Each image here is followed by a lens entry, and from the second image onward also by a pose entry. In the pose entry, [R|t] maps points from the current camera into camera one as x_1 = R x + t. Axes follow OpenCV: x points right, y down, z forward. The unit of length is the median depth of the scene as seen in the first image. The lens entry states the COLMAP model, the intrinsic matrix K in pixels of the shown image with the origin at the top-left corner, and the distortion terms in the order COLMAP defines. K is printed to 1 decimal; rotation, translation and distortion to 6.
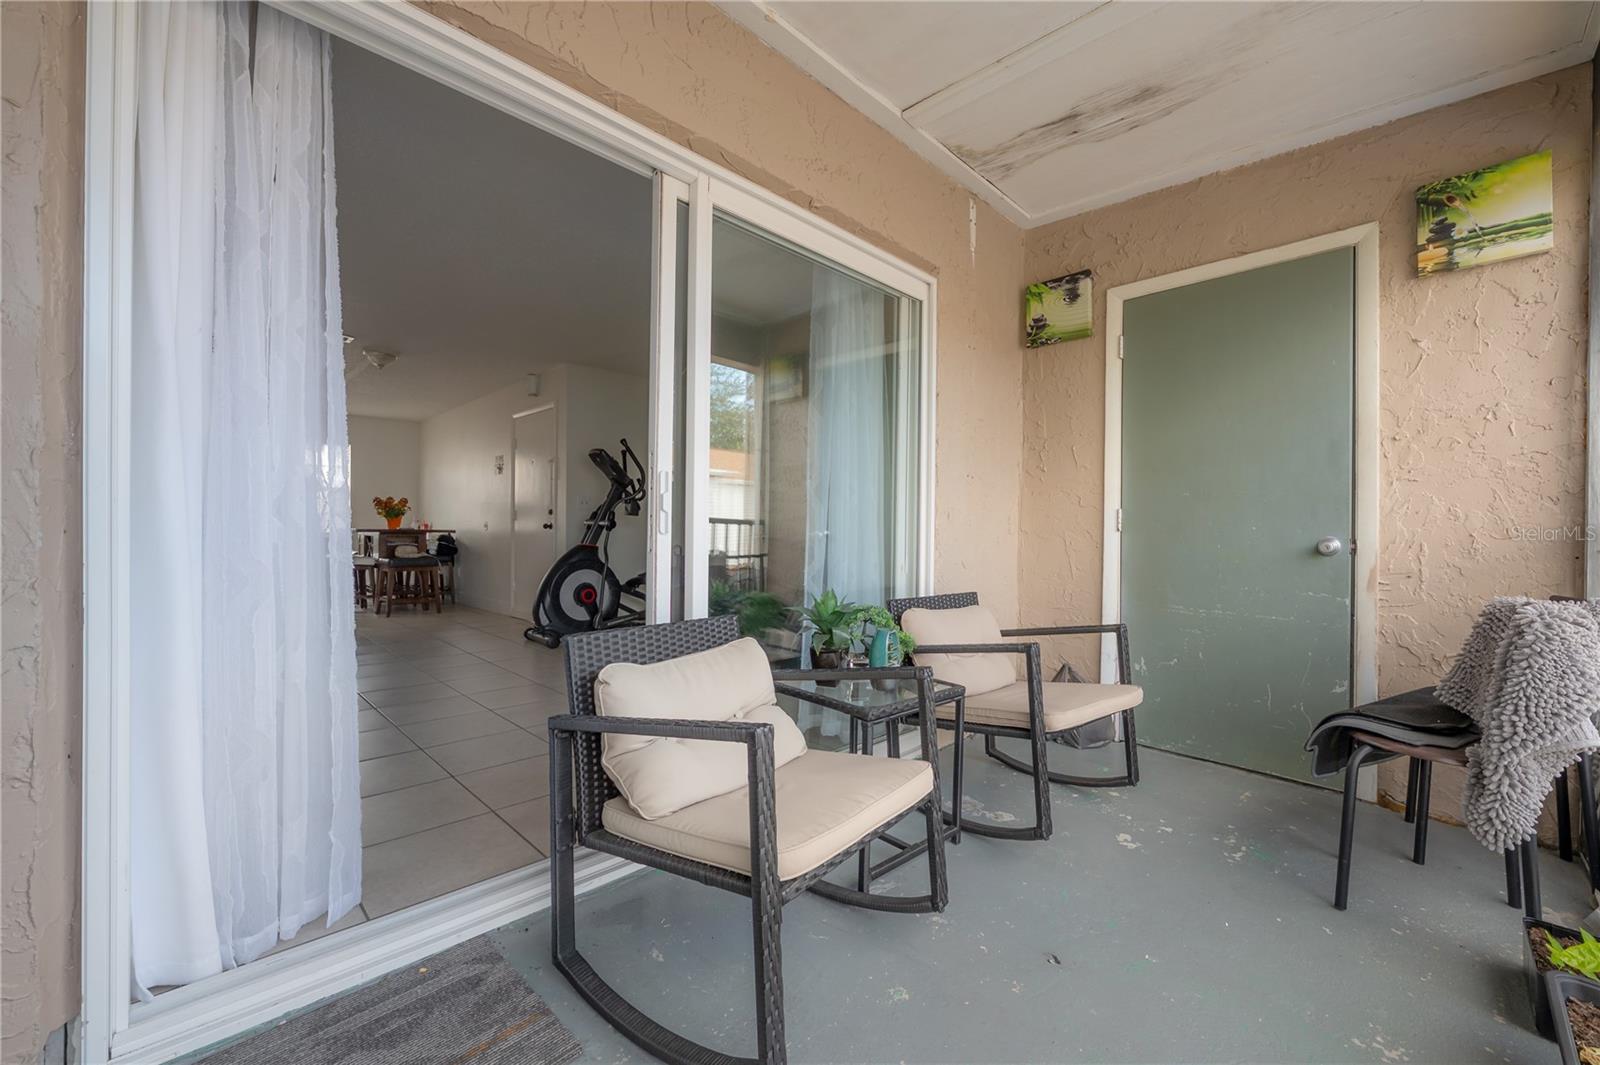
lens RADIAL K [[633.7, 0, 800.5], [0, 633.7, 536.0], [0, 0, 1]] dist [-0.001224, -0.000211]
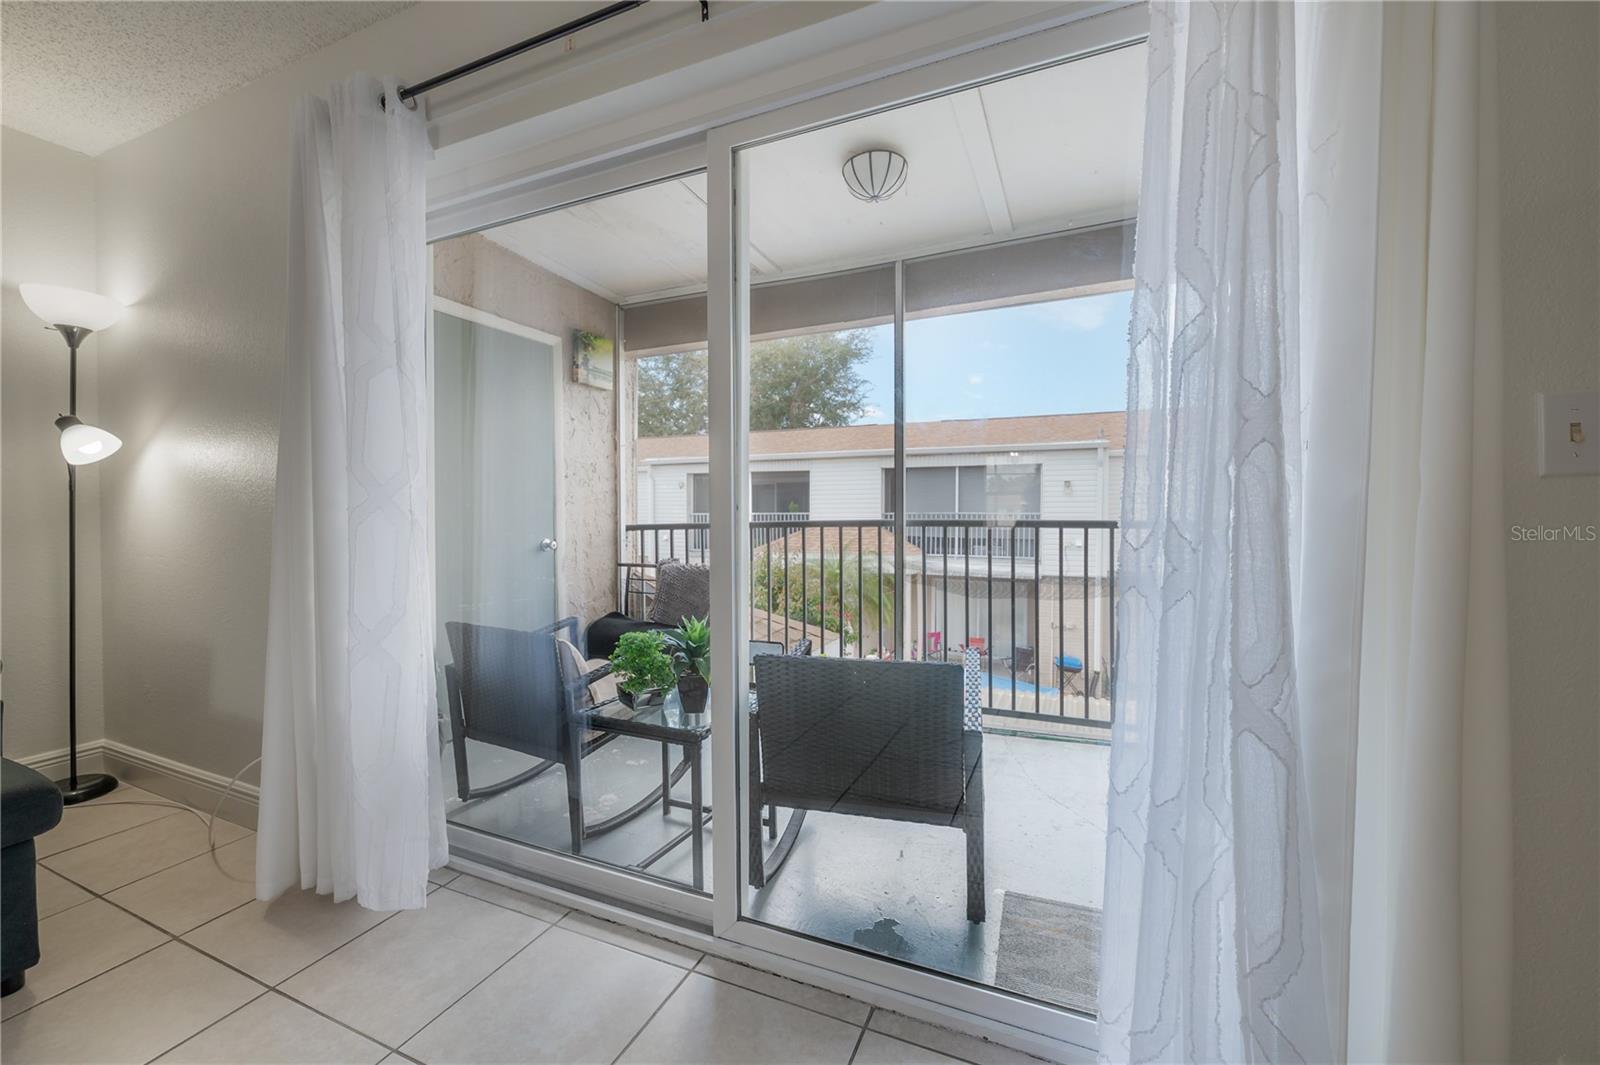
lens RADIAL K [[633.7, 0, 800.5], [0, 633.7, 536.0], [0, 0, 1]] dist [-0.001224, -0.000211]
pose [[-0.360739, -0.044094, 0.931624, -0.361453], [0.000030, 0.998881, 0.047289, -0.035072], [-0.932667, 0.017087, -0.360335, 0.461801]]
